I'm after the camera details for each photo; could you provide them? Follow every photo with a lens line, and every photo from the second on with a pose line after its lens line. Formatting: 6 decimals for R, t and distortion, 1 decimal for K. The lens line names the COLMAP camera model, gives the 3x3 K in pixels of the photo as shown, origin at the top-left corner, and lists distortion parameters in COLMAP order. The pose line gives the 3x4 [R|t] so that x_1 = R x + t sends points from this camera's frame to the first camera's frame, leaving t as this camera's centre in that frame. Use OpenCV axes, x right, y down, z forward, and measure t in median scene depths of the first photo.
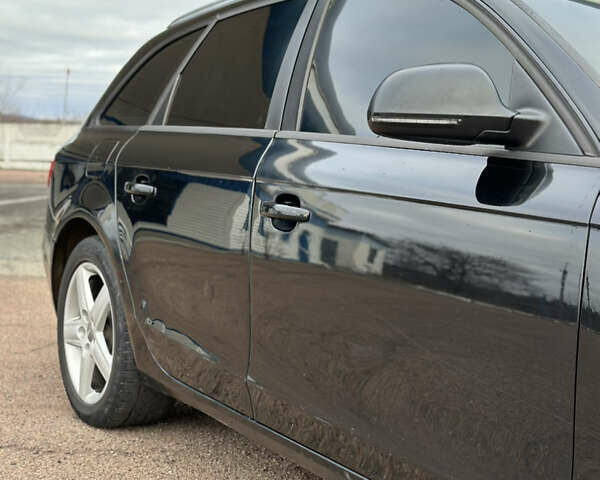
lens RADIAL K [[1111.5, 0, 300.0], [0, 1111.5, 240.0], [0, 0, 1]] dist [0.168112, -0.148431]
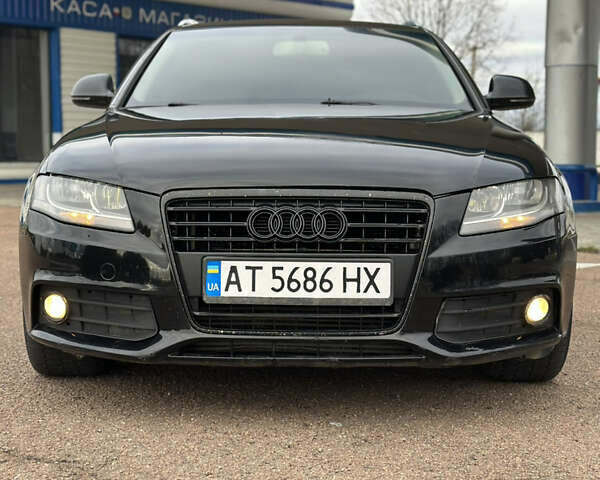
lens RADIAL K [[1111.5, 0, 300.0], [0, 1111.5, 240.0], [0, 0, 1]] dist [0.168112, -0.148431]
pose [[0.855382, 0.031628, -0.517031, 0.952817], [-0.037096, 0.999312, -0.000241, 0.096053], [0.516667, 0.019386, 0.855967, -0.430919]]
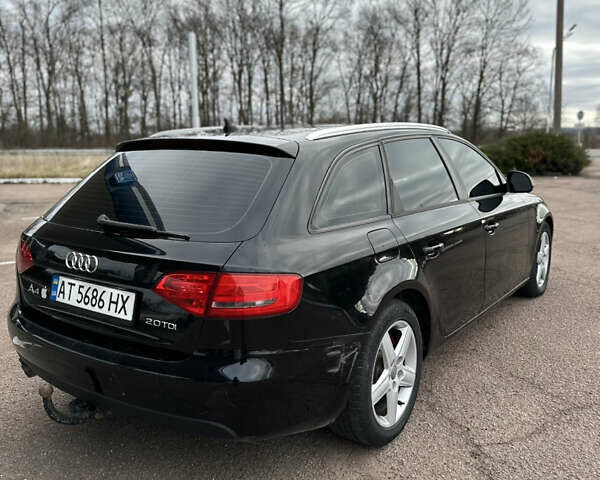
lens RADIAL K [[585.9, 0, 300.0], [0, 585.9, 240.0], [0, 0, 1]] dist [0.007836, 0.002480]
pose [[0.403338, 0.032970, -0.914457, 1.170433], [-0.181975, 0.982280, -0.044849, 0.054994], [0.896774, 0.184498, 0.402191, 0.220056]]
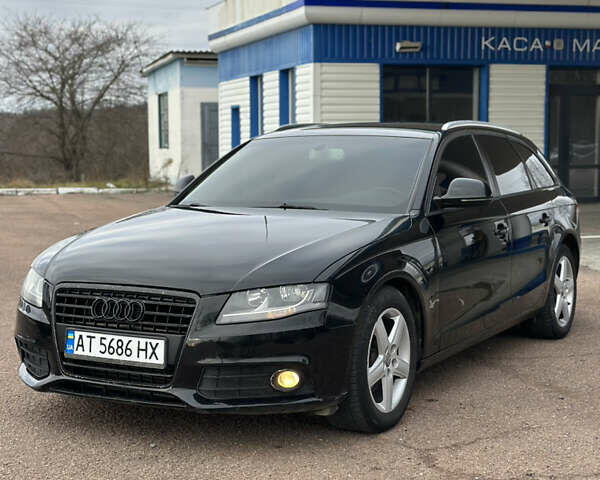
lens RADIAL K [[1111.5, 0, 300.0], [0, 1111.5, 240.0], [0, 0, 1]] dist [0.168112, -0.148431]
pose [[0.495373, 0.056760, -0.866824, 1.722412], [-0.067588, 0.997356, 0.026682, -0.043758], [0.866047, 0.045369, 0.497900, -0.174876]]
